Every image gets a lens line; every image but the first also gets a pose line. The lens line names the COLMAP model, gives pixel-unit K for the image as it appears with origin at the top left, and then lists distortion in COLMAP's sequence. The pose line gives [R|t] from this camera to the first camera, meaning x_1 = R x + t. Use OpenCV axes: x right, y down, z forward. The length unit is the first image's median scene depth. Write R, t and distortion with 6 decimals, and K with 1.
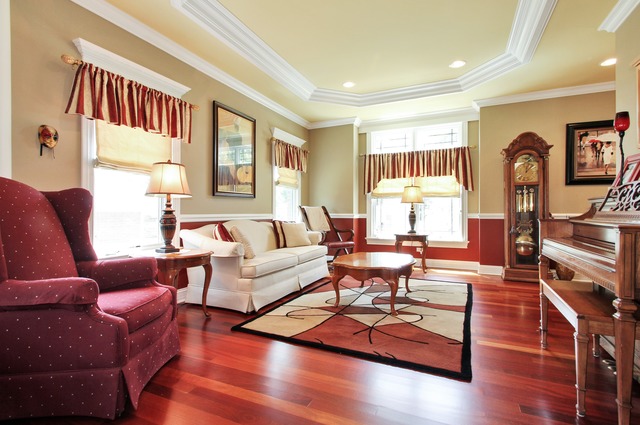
lens RADIAL K [[308.5, 0, 320.0], [0, 308.5, 212.5], [0, 0, 1]] dist [-0.000532, 0.000058]
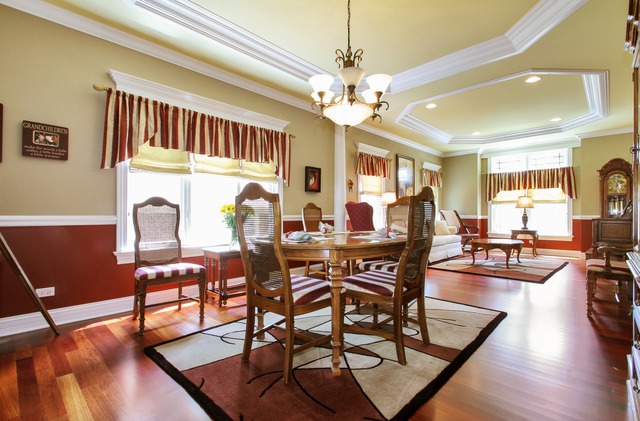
lens RADIAL K [[300.7, 0, 320.0], [0, 300.7, 210.5], [0, 0, 1]] dist [0.001856, -0.000293]
pose [[0.942218, -0.001933, -0.334995, -0.124871], [-0.003185, 0.999886, -0.014727, 0.003954], [0.334985, 0.014943, 0.942105, -0.617923]]
